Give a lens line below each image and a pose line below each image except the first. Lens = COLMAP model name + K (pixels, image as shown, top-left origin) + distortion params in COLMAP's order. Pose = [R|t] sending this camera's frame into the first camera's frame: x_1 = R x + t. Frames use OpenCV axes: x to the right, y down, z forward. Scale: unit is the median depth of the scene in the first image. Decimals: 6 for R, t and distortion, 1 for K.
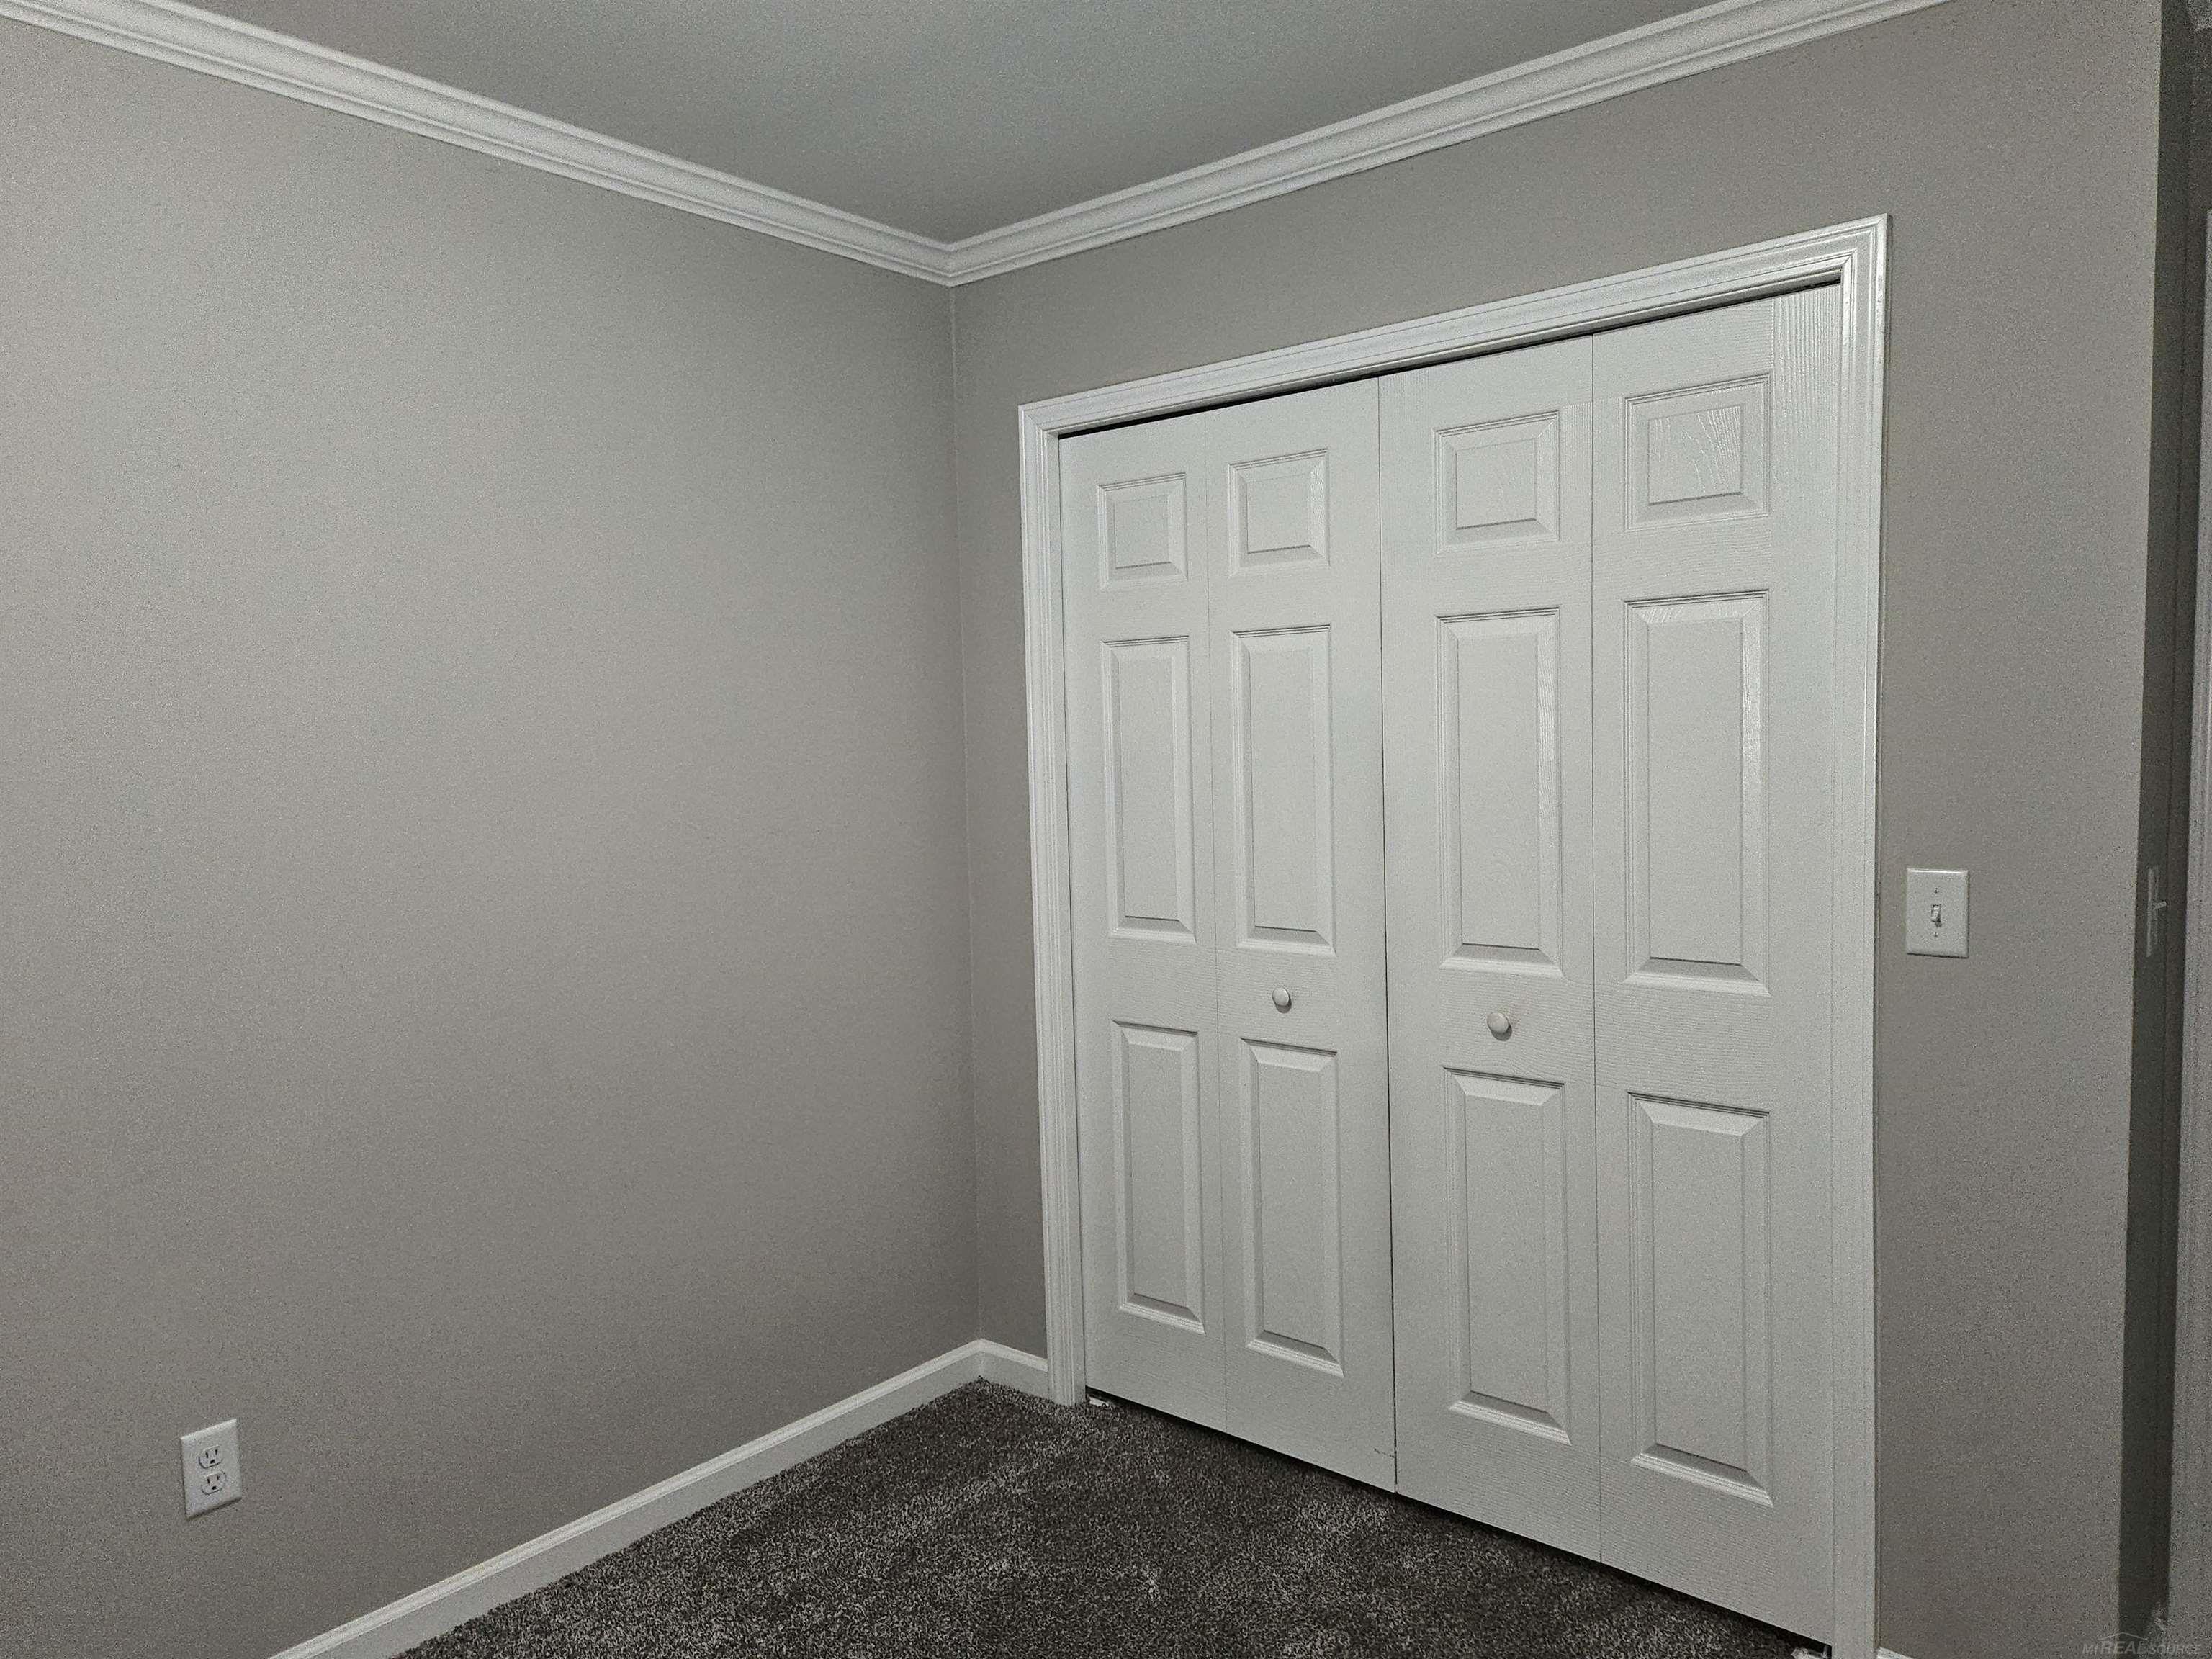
lens RADIAL K [[1511.6, 0, 1097.4], [0, 1511.6, 826.9], [0, 0, 1]] dist [0.081201, -0.063200]
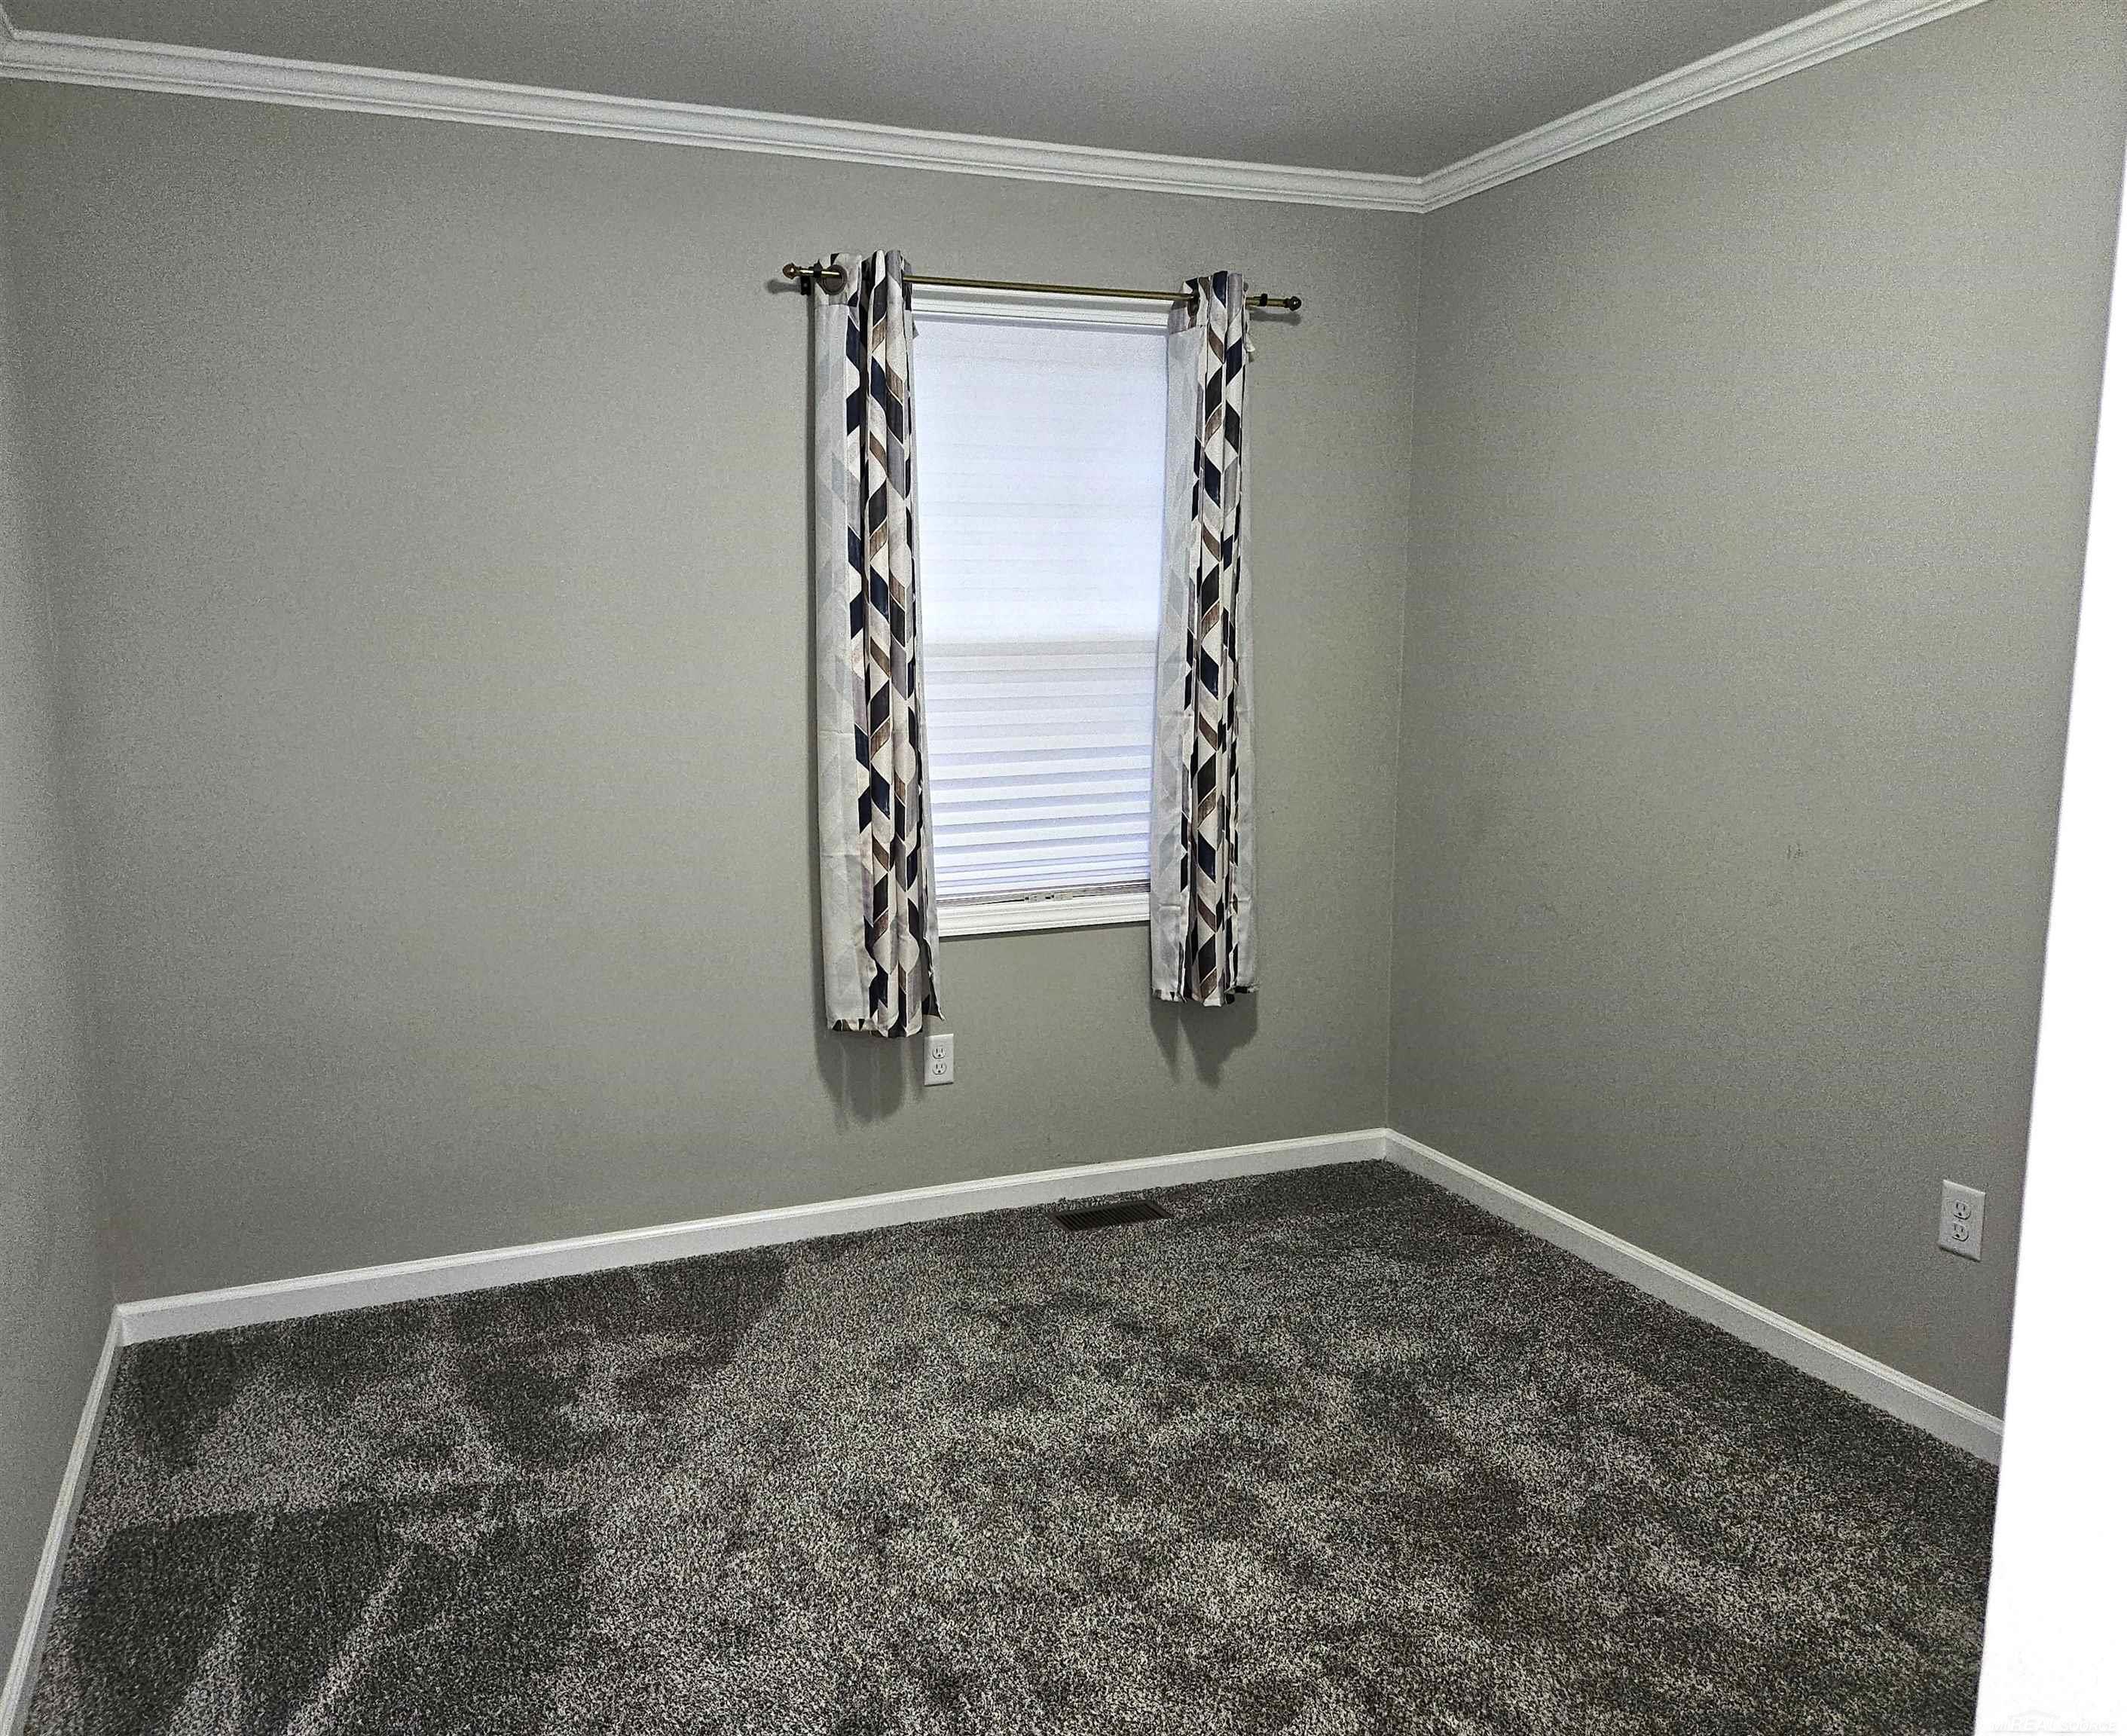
lens RADIAL K [[1653.3, 0, 1062.7], [0, 1653.3, 867.2], [0, 0, 1]] dist [0.000438, 0.001434]
pose [[0.887158, 0.088860, -0.452829, 0.436649], [-0.048042, 0.993738, 0.100883, 0.026656], [0.458957, -0.067744, 0.885872, -0.391675]]
